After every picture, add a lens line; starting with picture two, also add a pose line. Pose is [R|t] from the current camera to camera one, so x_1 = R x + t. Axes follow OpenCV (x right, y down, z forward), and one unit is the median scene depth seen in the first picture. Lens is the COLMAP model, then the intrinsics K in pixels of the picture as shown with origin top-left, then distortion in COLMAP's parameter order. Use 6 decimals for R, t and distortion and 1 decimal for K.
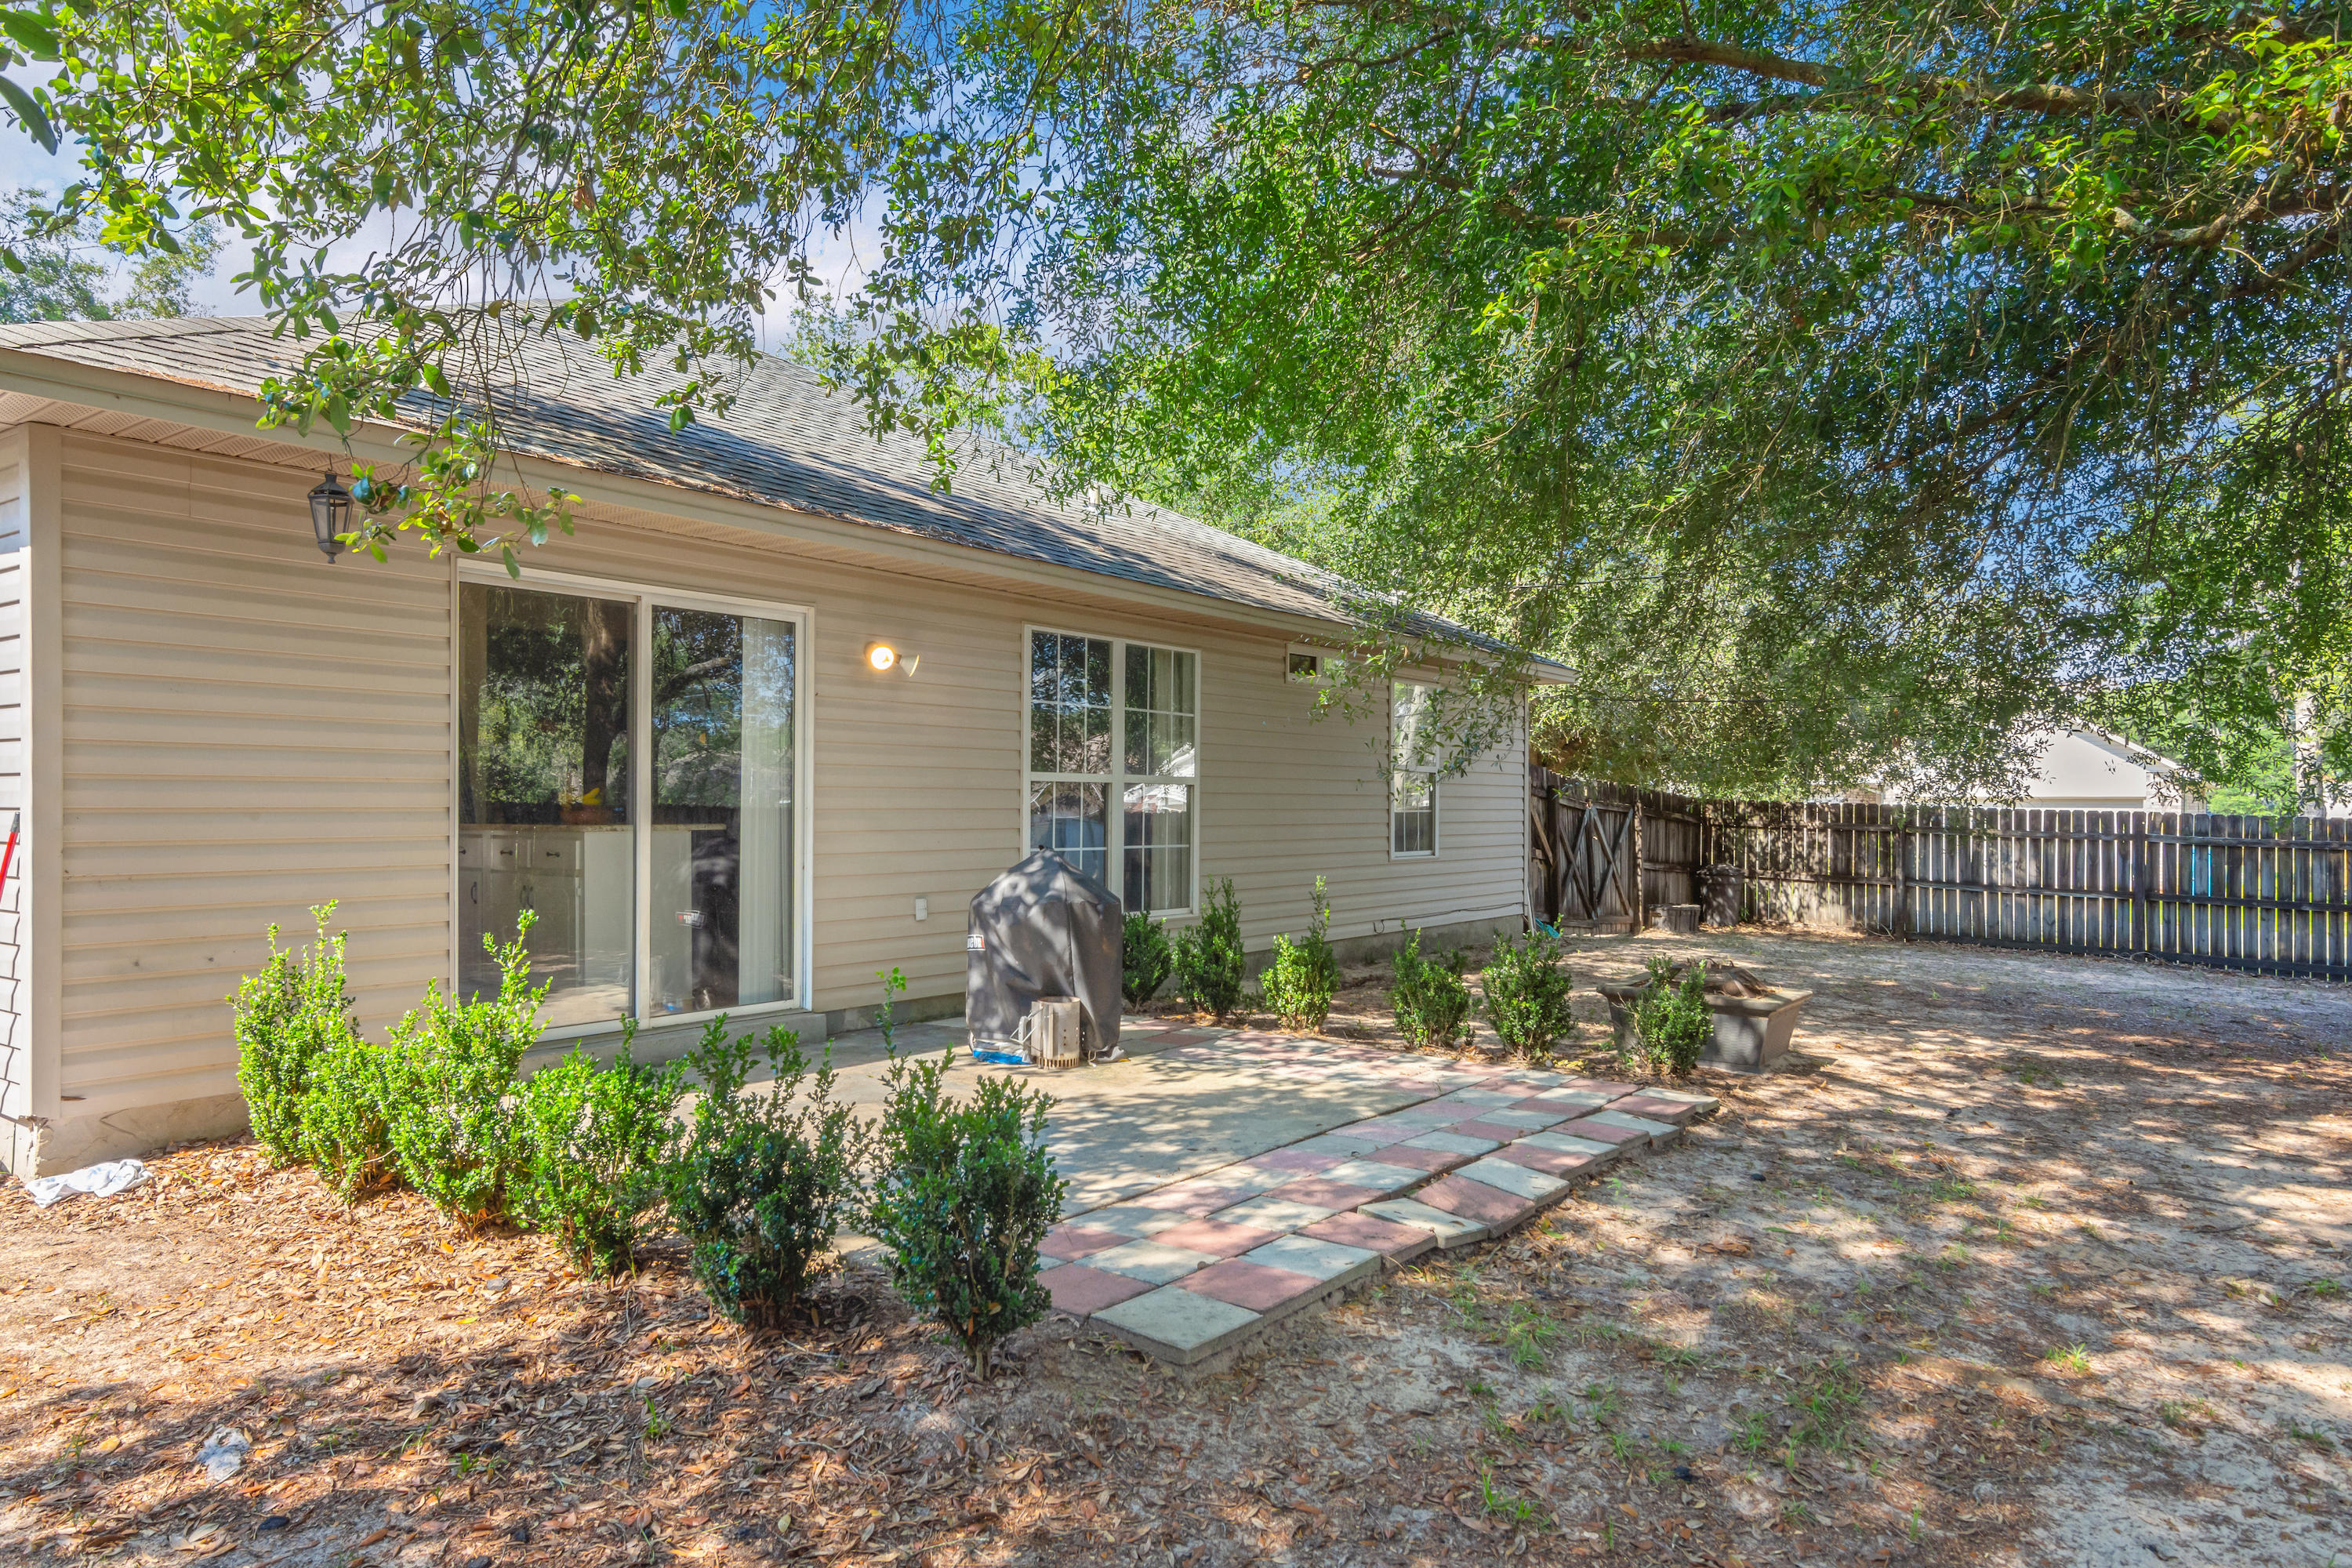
lens RADIAL K [[1504.7, 0, 1176.5], [0, 1504.7, 809.1], [0, 0, 1]] dist [0.006185, 0.002575]
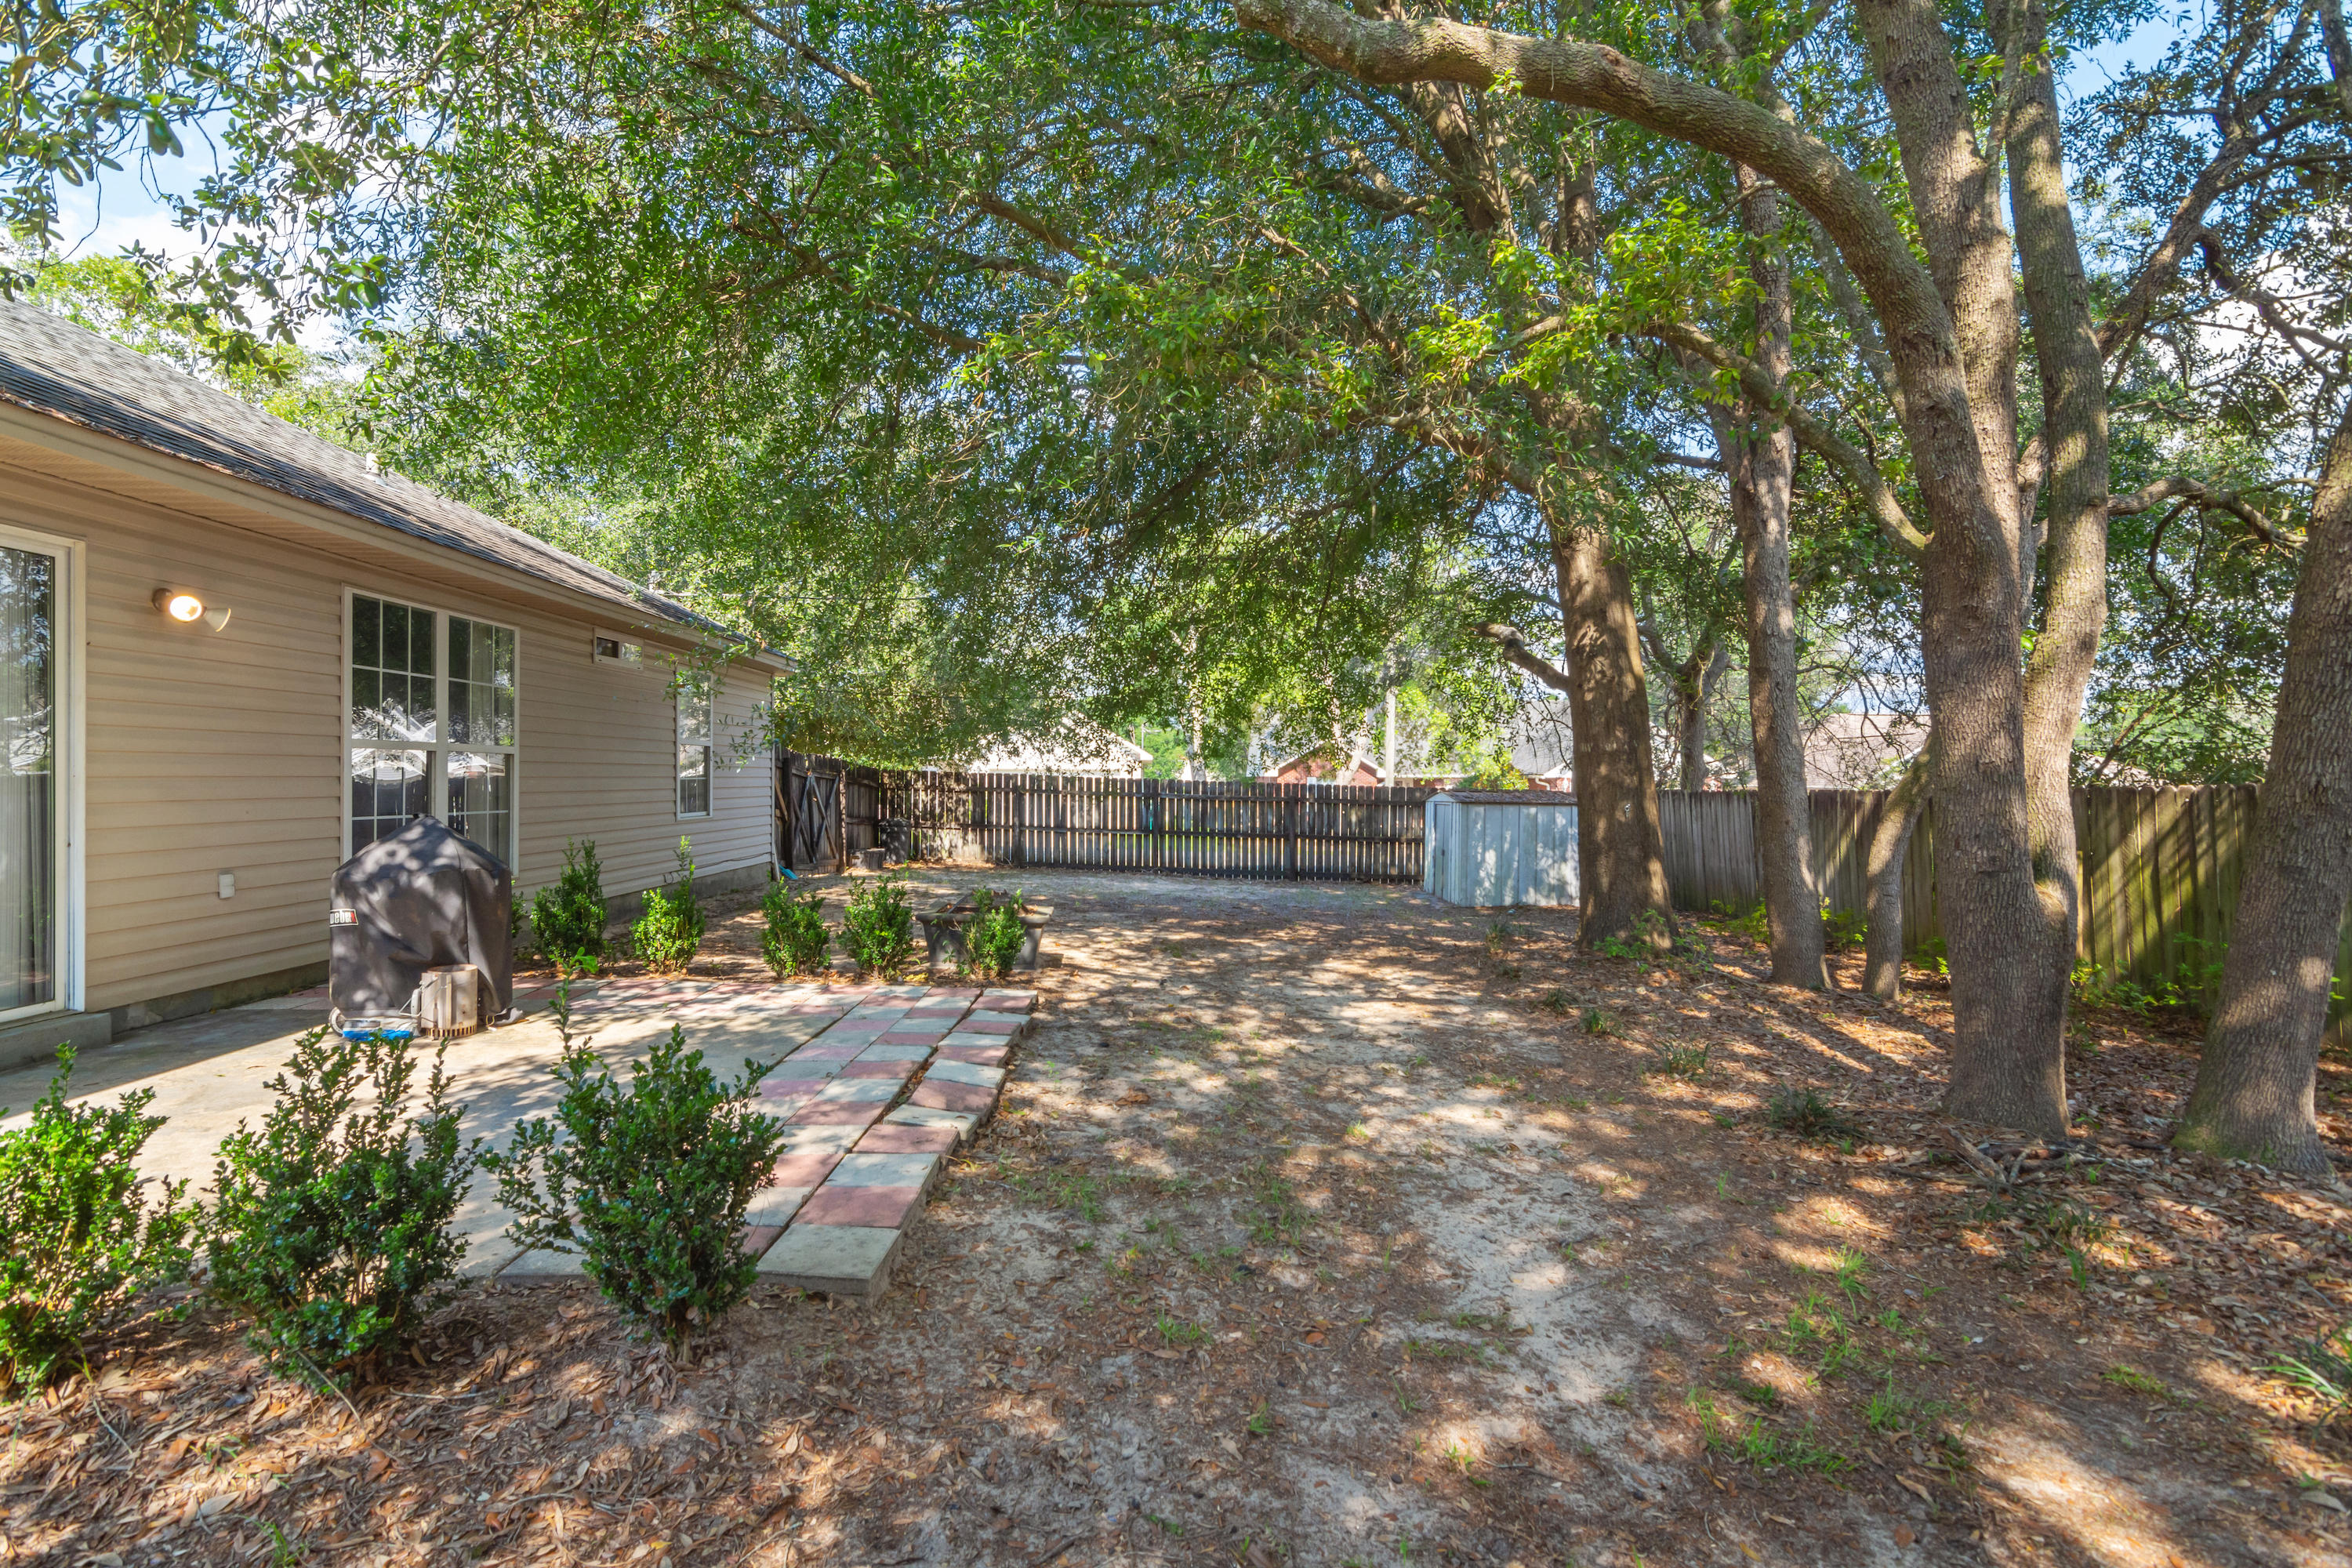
lens RADIAL K [[1138.9, 0, 1177.1], [0, 1138.9, 769.0], [0, 0, 1]] dist [0.000104, 0.002278]
pose [[0.789801, 0.004553, 0.613346, -0.155069], [-0.000675, 0.999978, -0.006555, -0.000289], [-0.613362, 0.004763, 0.789787, 0.105497]]
